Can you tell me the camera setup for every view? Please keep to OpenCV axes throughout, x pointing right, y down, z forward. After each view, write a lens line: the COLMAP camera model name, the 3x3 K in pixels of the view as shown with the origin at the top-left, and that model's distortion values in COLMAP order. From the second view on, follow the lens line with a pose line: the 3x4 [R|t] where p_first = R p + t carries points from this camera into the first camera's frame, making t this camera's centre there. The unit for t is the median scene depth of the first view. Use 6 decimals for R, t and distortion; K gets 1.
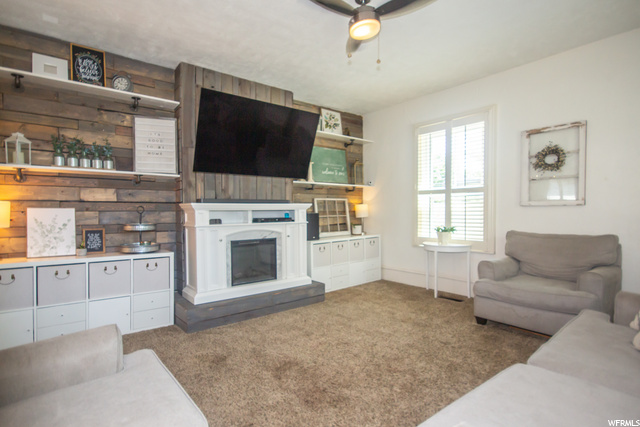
lens RADIAL K [[329.0, 0, 319.2], [0, 329.0, 219.8], [0, 0, 1]] dist [0.003566, 0.000811]
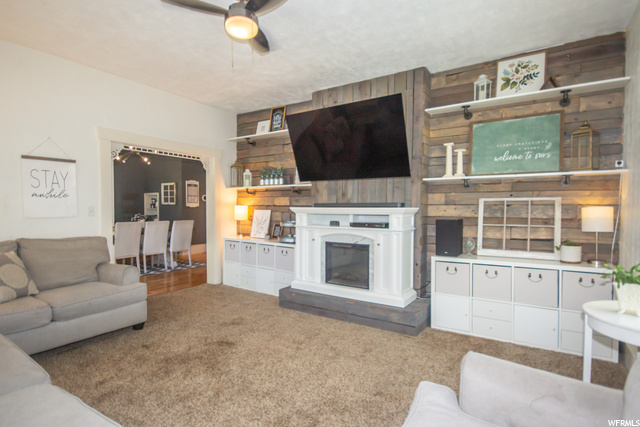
lens RADIAL K [[336.2, 0, 316.3], [0, 336.2, 220.0], [0, 0, 1]] dist [0.001351, 0.000414]
pose [[0.282572, 0.044335, -0.958221, 0.732645], [-0.033975, 0.998767, 0.036192, -0.043526], [0.958644, 0.022328, 0.283730, 0.602186]]
